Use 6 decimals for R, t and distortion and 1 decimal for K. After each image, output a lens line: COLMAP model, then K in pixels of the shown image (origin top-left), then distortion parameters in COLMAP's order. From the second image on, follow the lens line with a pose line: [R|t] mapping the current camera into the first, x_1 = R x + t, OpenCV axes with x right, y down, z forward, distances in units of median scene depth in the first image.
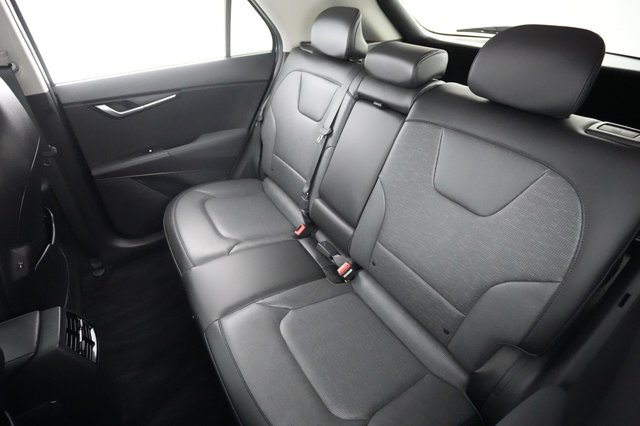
lens RADIAL K [[316.9, 0, 320.6], [0, 316.9, 214.0], [0, 0, 1]] dist [-0.003524, -0.000584]
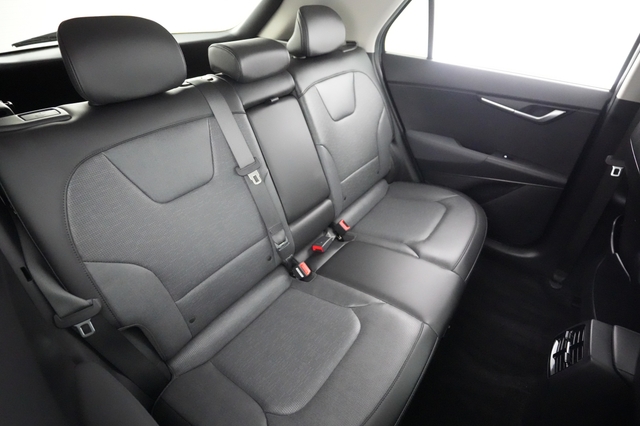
lens RADIAL K [[316.9, 0, 320.3], [0, 316.9, 211.7], [0, 0, 1]] dist [-0.003524, -0.000584]
pose [[-0.367352, -0.555734, 0.745796, -0.828229], [0.539787, 0.525612, 0.657542, -0.753451], [-0.757418, 0.644121, 0.106893, 1.027652]]
